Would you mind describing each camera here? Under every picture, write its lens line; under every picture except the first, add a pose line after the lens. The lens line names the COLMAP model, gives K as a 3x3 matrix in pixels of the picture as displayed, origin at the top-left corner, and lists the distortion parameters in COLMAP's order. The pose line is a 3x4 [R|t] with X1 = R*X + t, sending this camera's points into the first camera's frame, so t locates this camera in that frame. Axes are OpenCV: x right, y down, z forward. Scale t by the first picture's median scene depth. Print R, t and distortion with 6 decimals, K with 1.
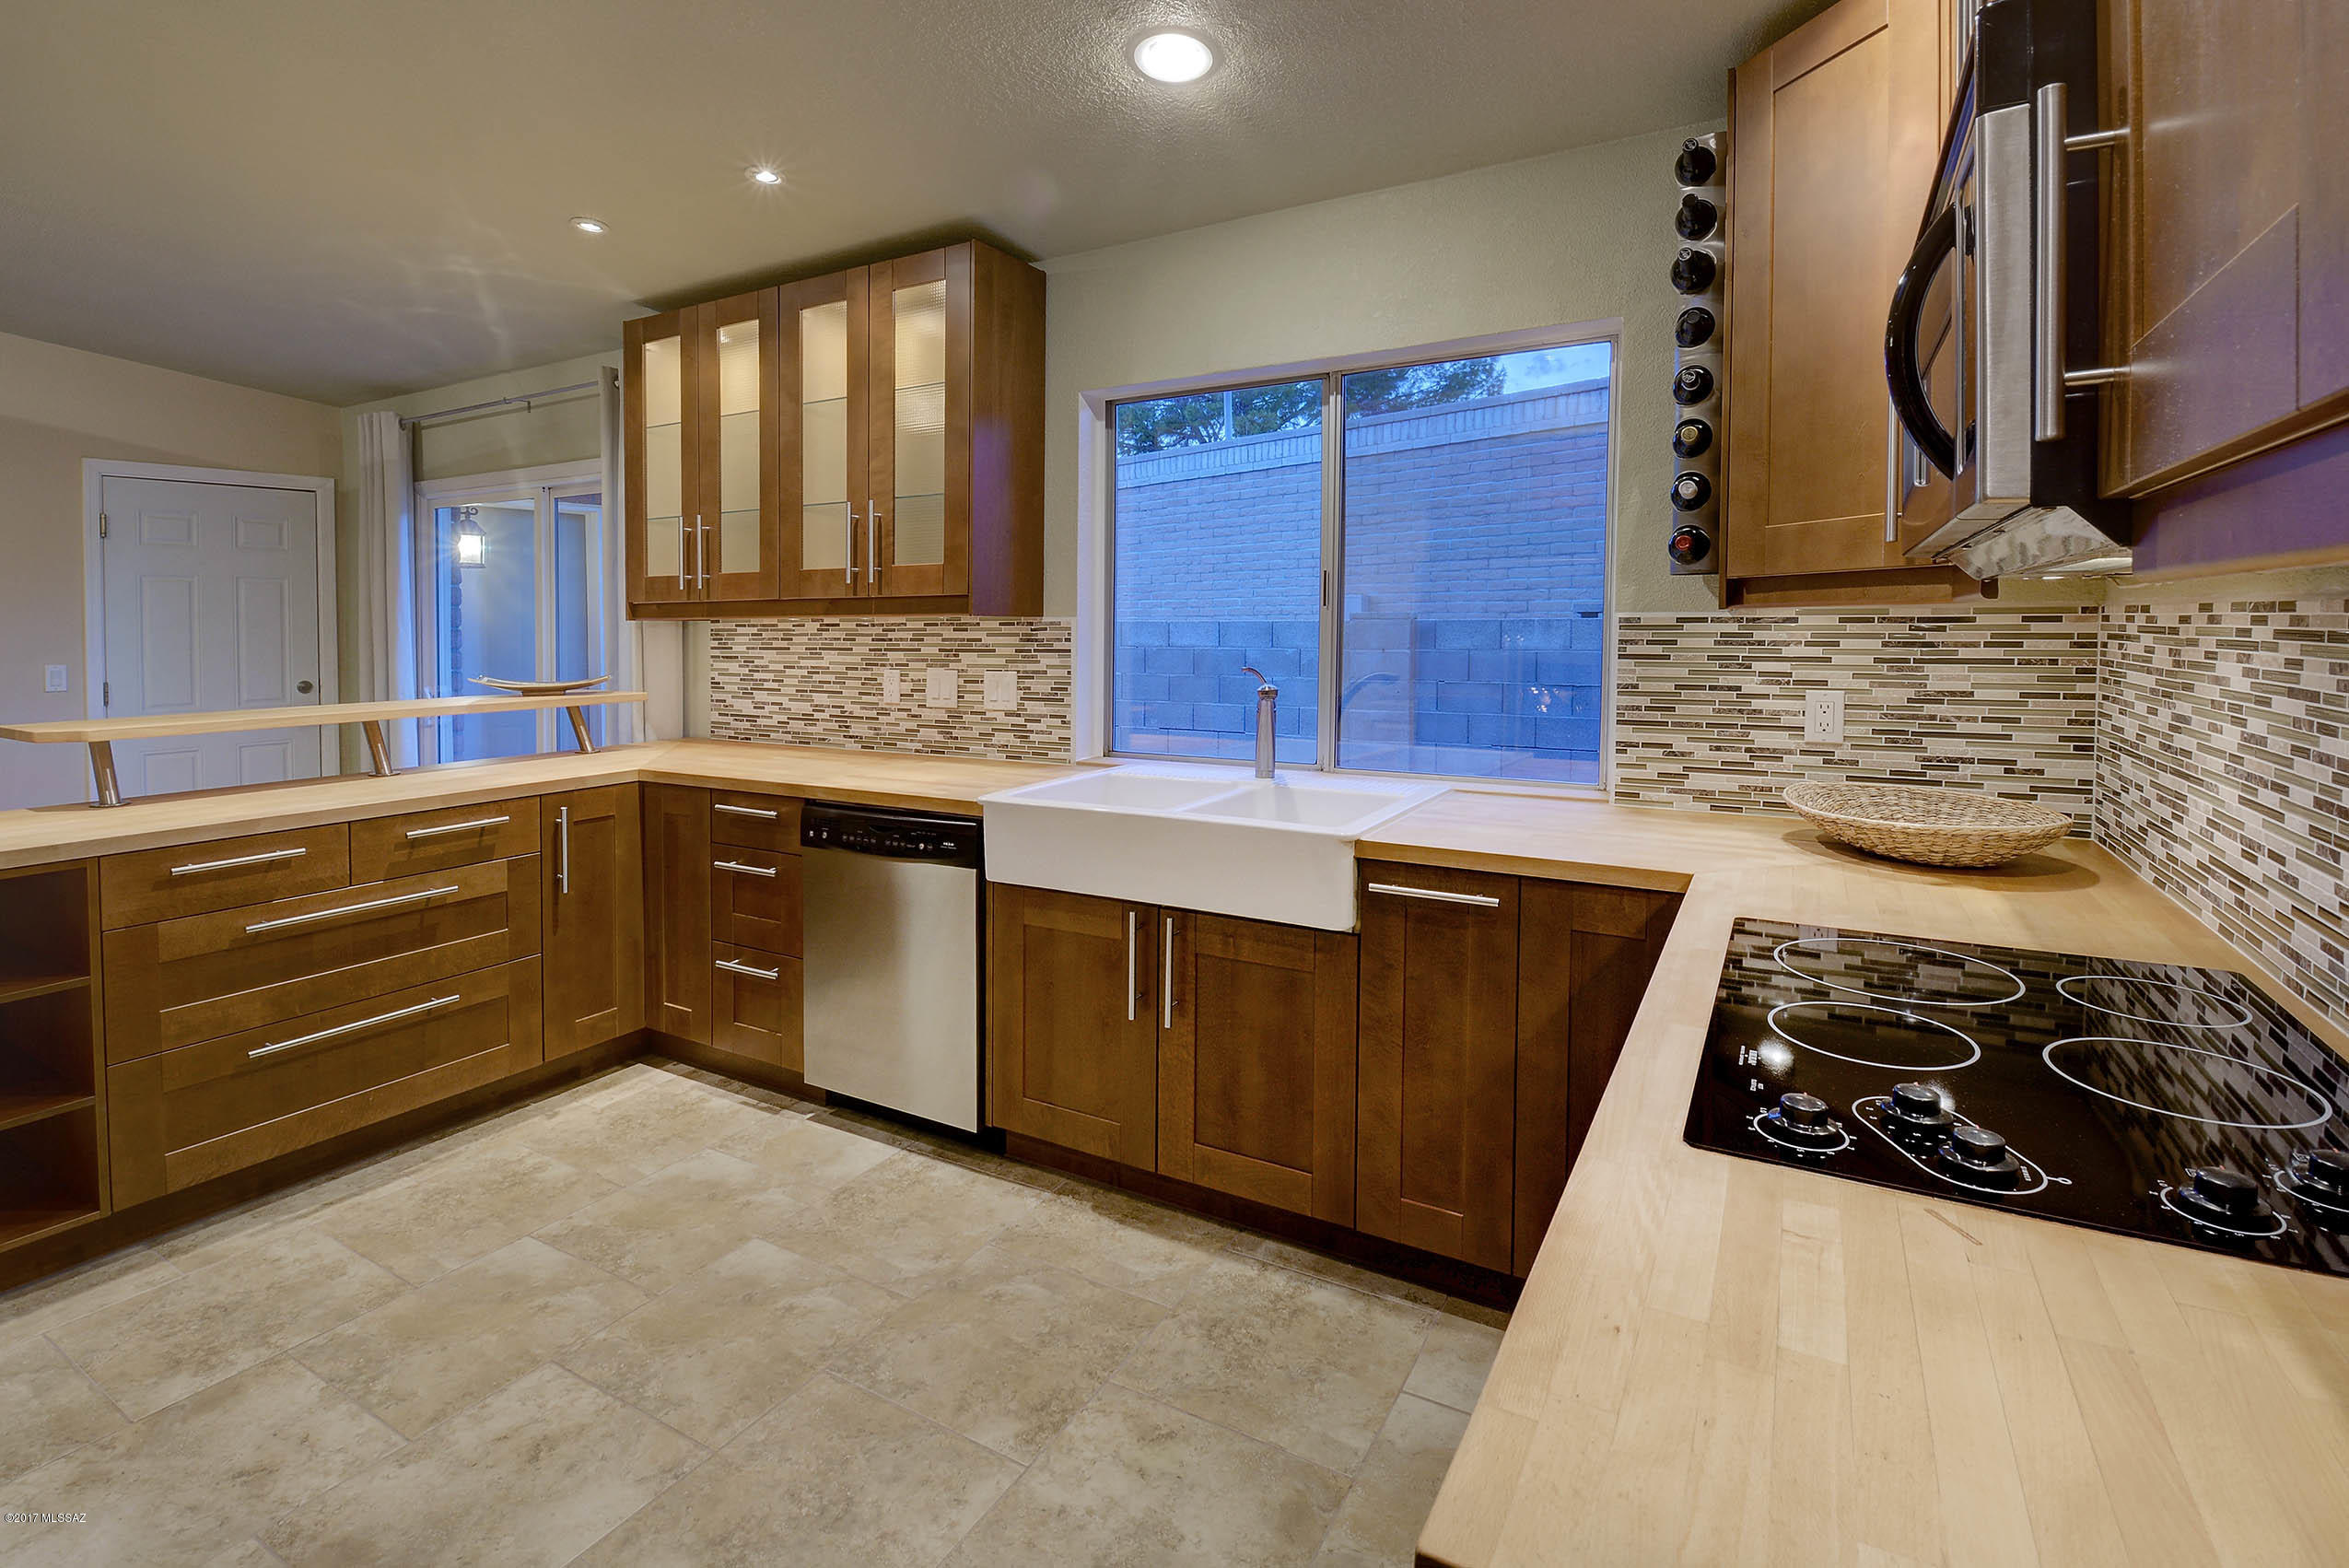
lens RADIAL K [[1061.8, 0, 1079.2], [0, 1061.8, 648.2], [0, 0, 1]] dist [0.004539, -0.018304]
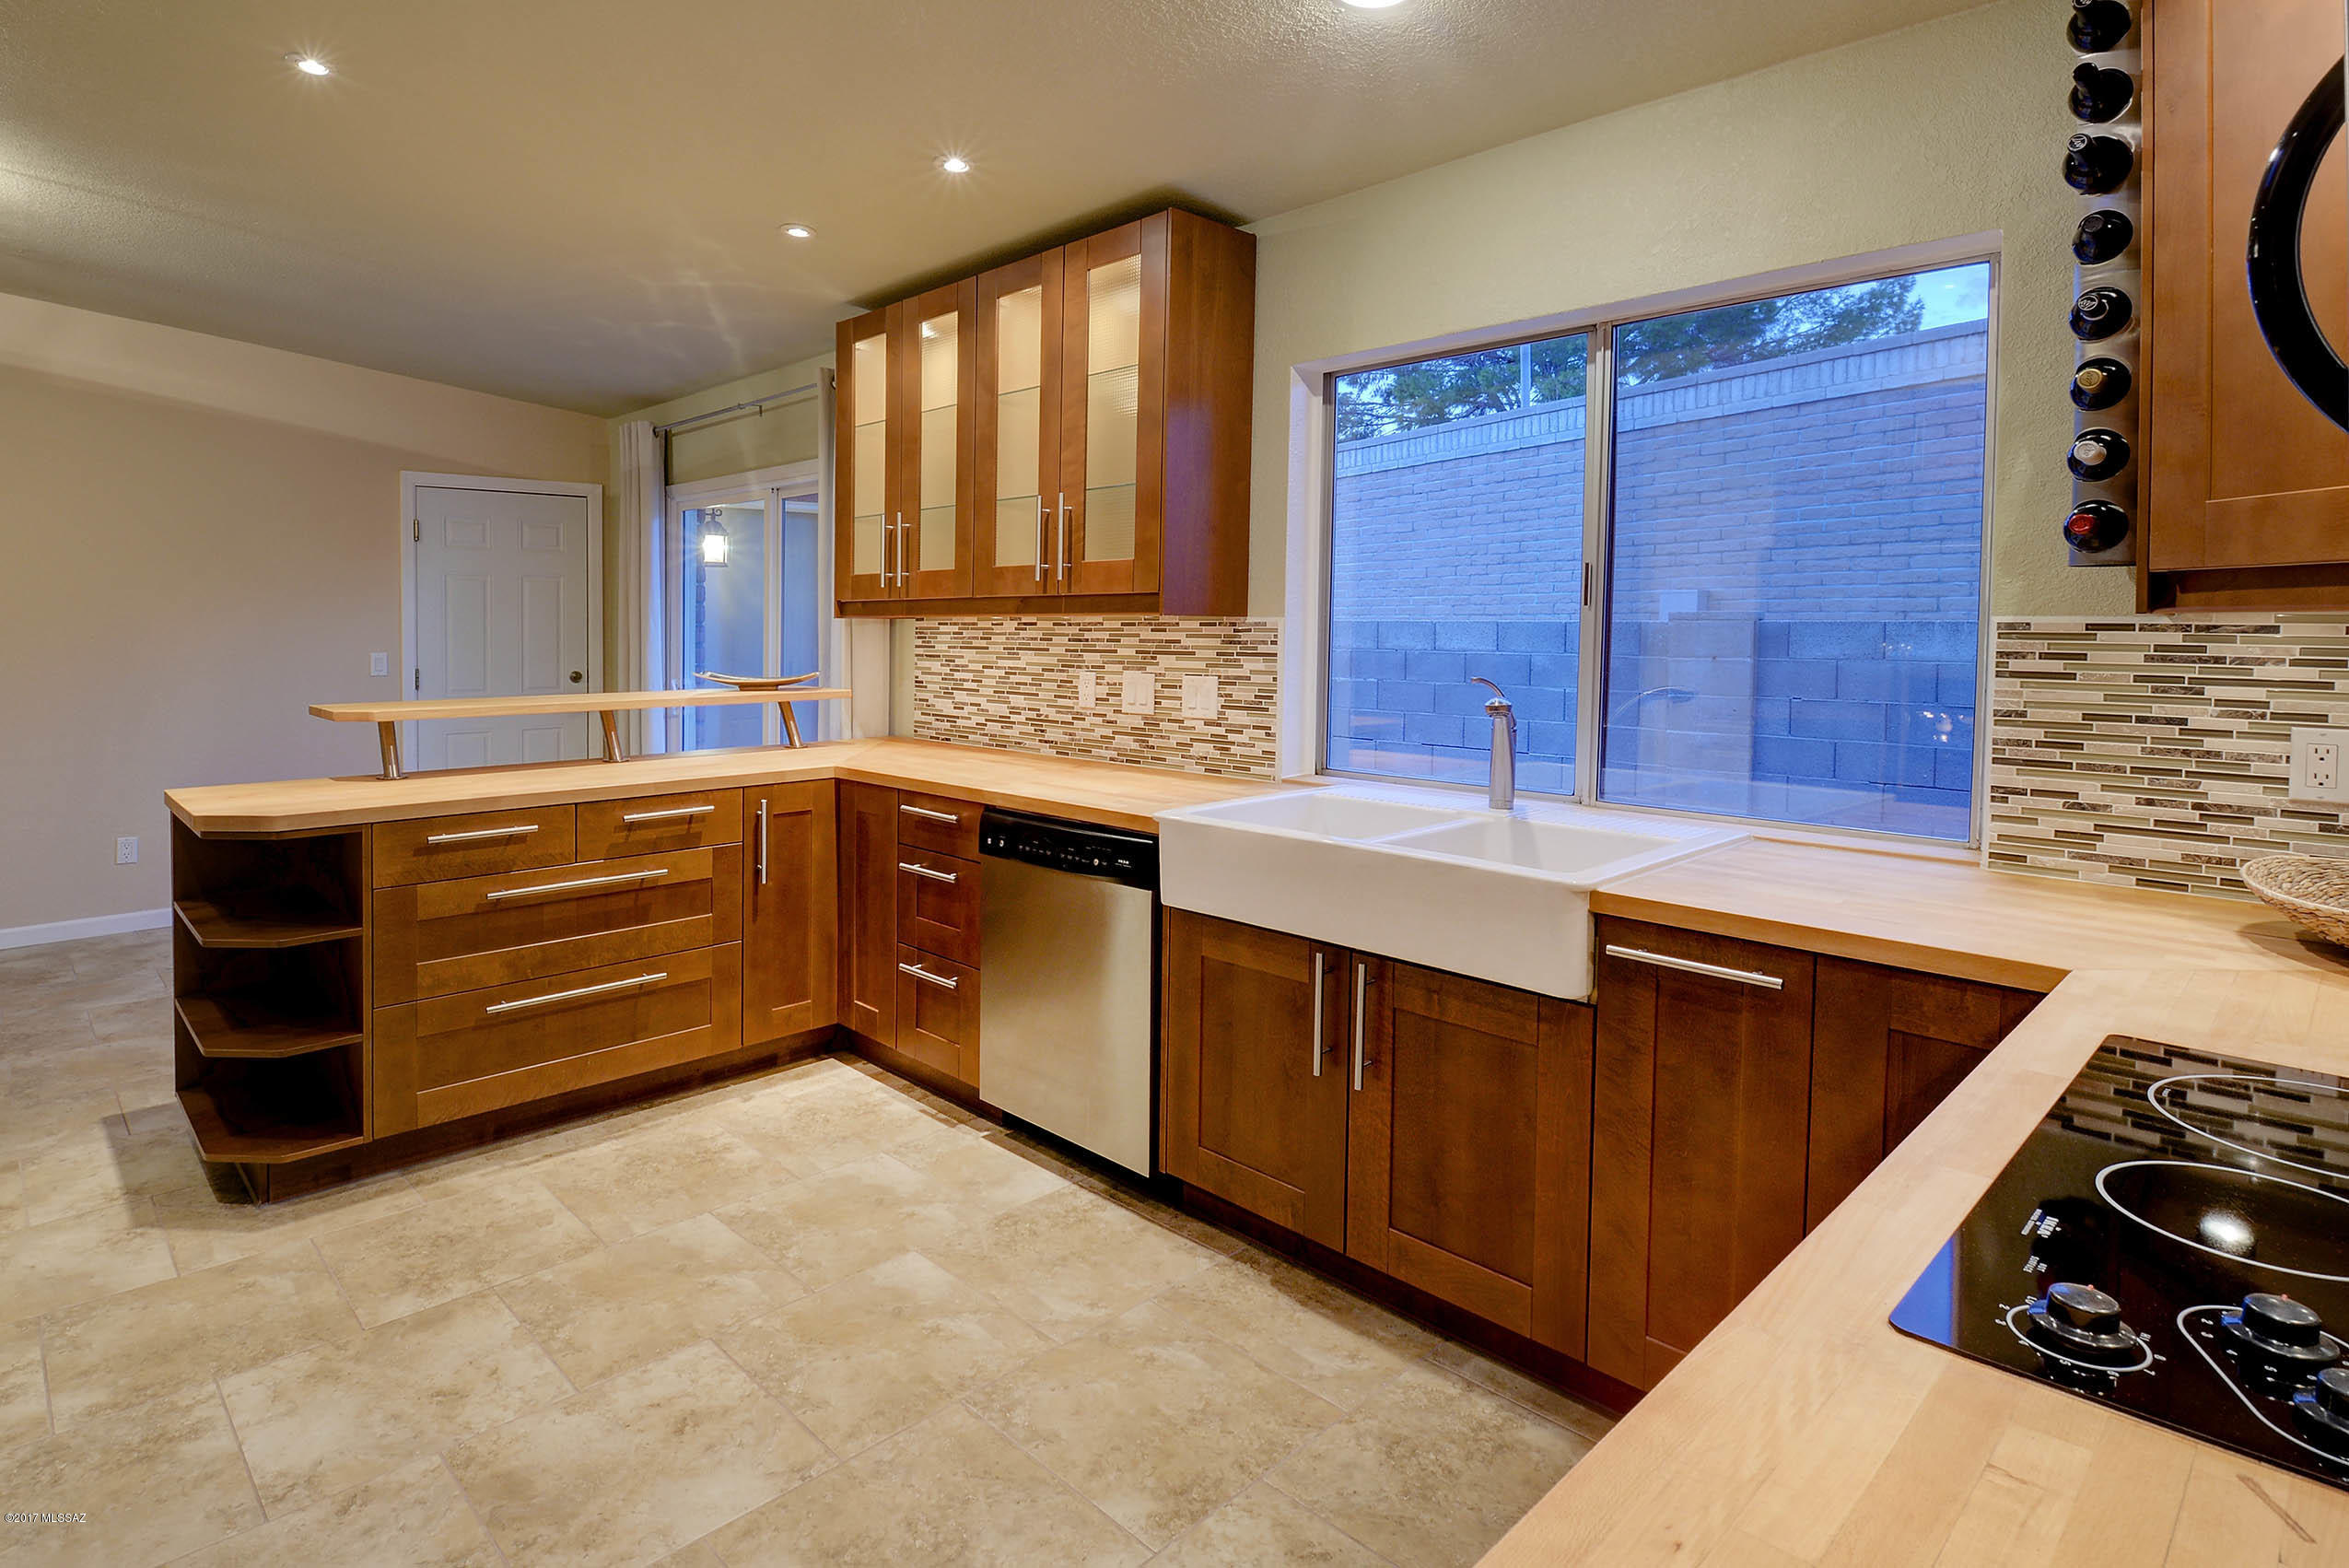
lens RADIAL K [[1142.0, 0, 992.1], [0, 1142.0, 641.9], [0, 0, 1]] dist [0.005827, -0.012717]
pose [[0.954233, 0.011748, -0.298833, 0.054808], [-0.013241, 0.999908, -0.002971, -0.002785], [0.298770, 0.006792, 0.954301, 0.009040]]
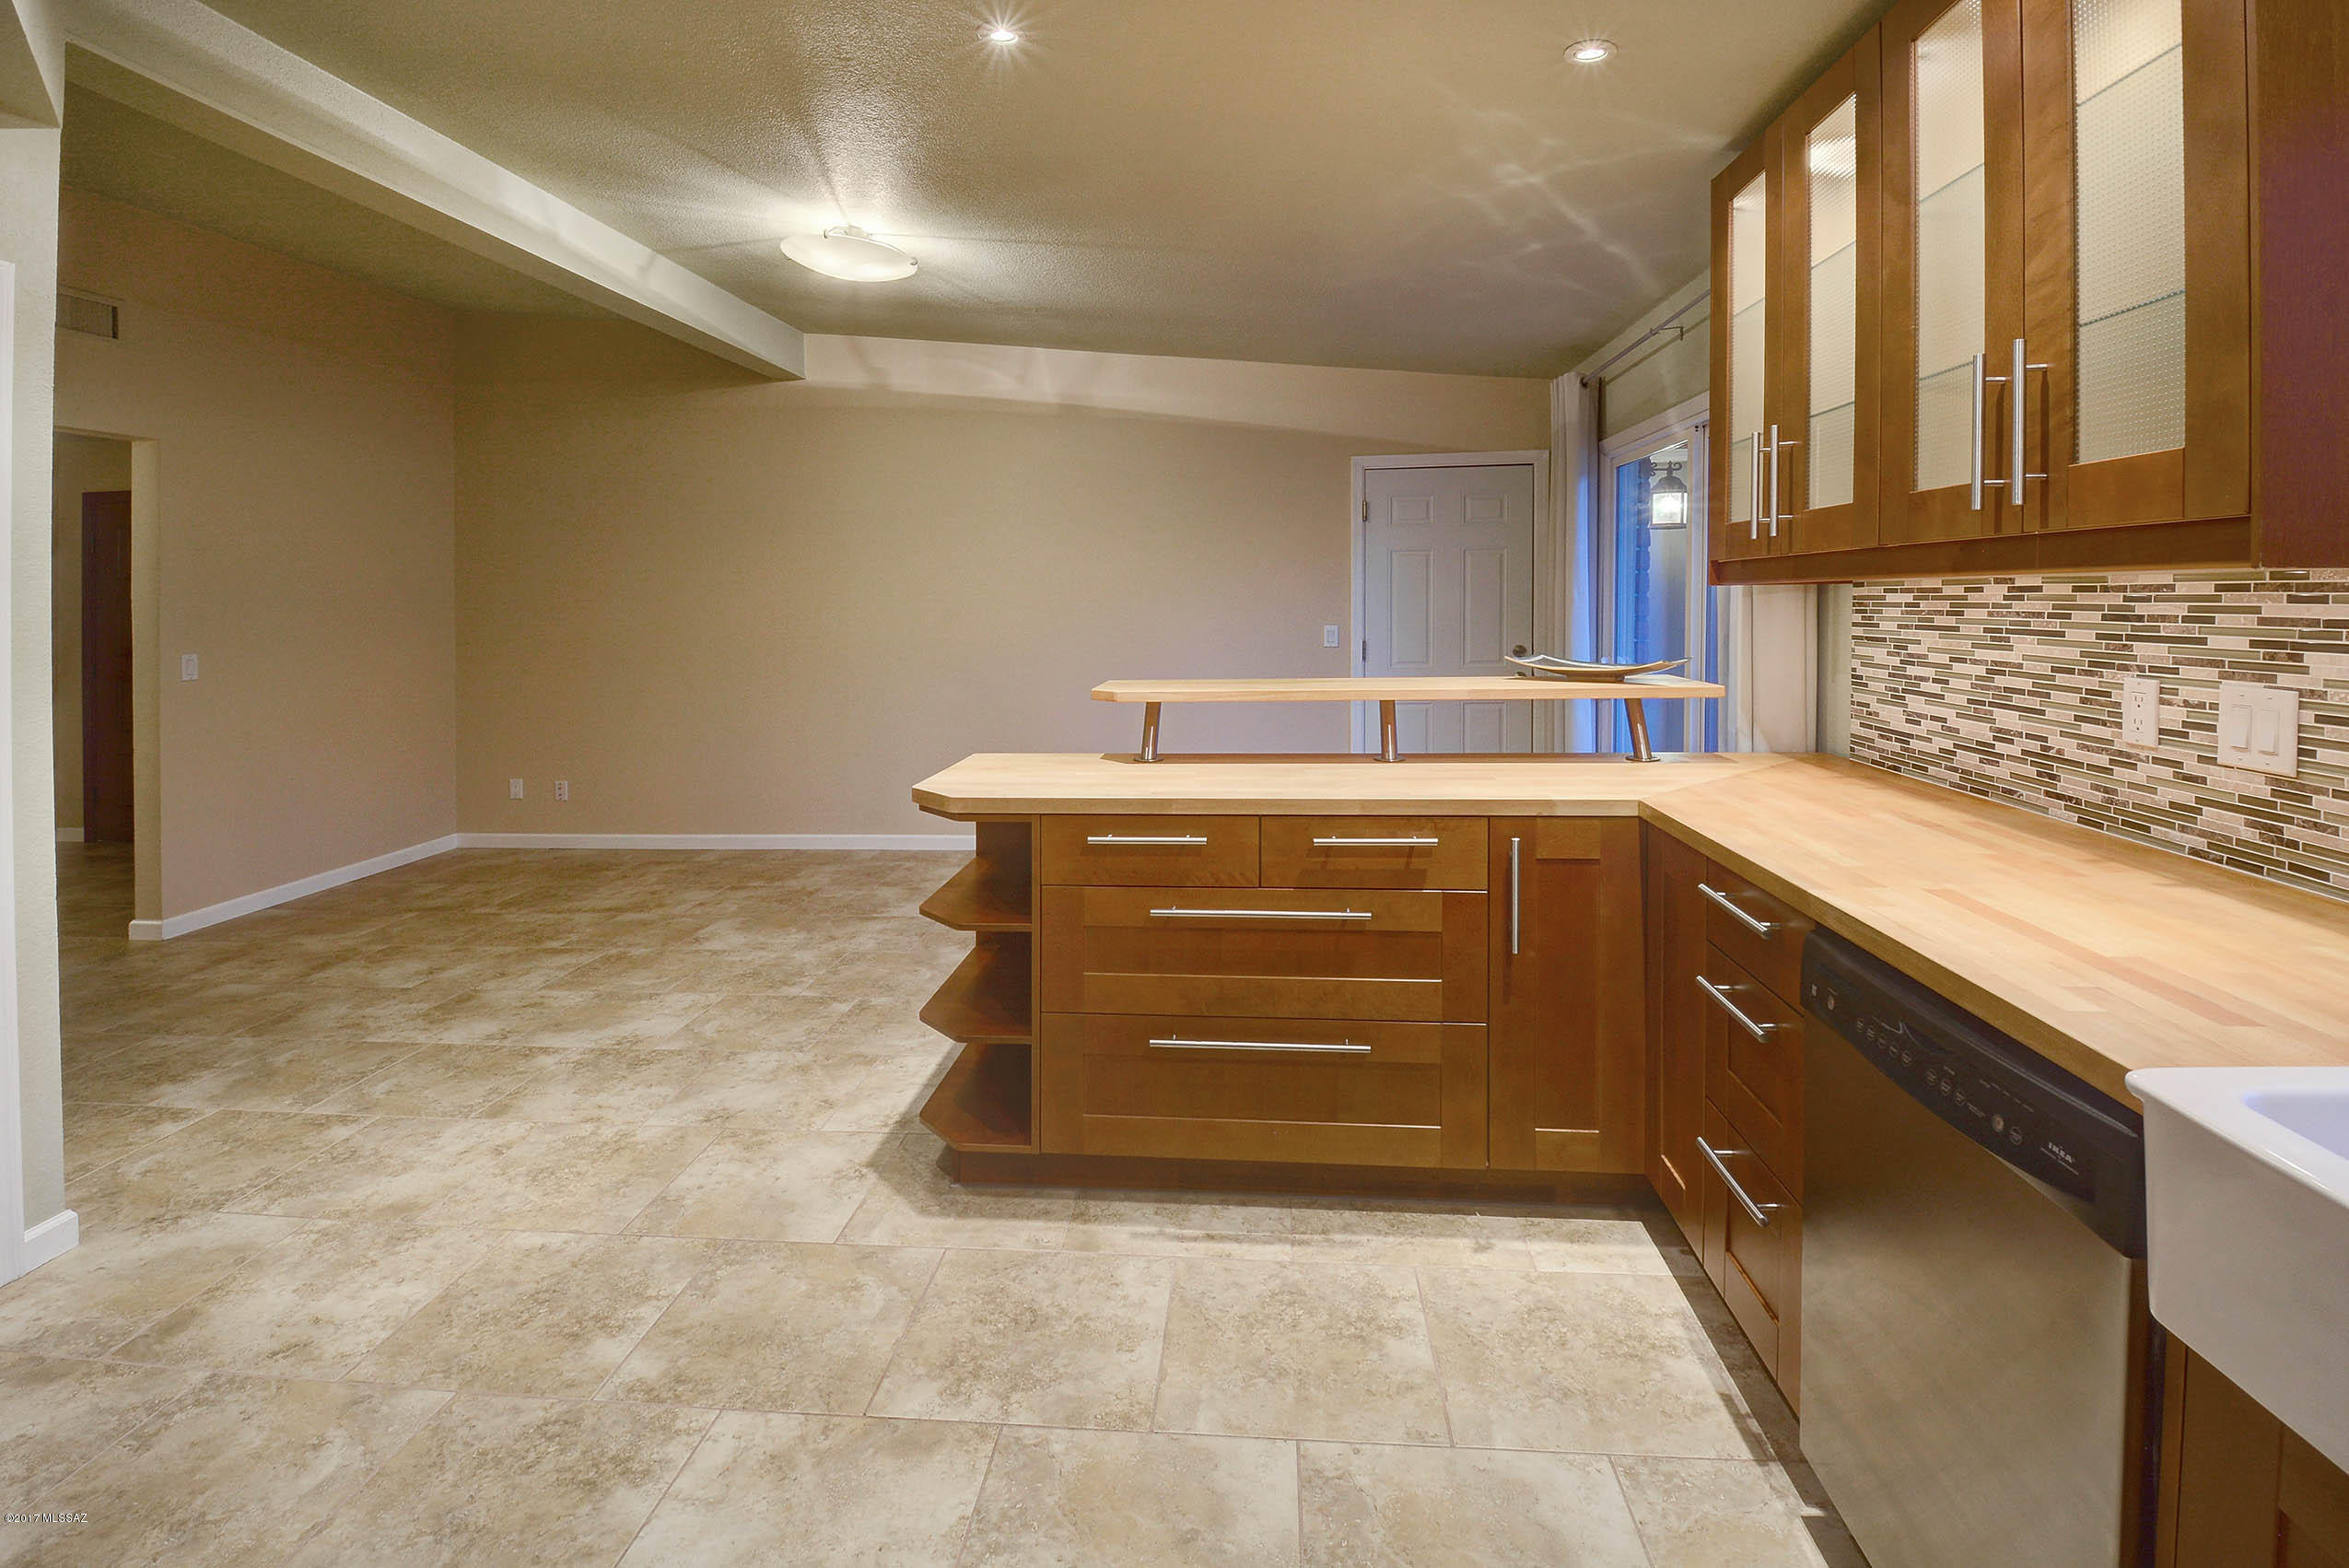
lens RADIAL K [[1025.3, 0, 1220.0], [0, 1025.3, 600.9], [0, 0, 1]] dist [0.003762, -0.010603]
pose [[0.470075, 0.002188, -0.882624, 0.053416], [-0.010144, 0.999944, -0.002923, -0.012482], [0.882568, 0.010327, 0.470071, 0.473901]]
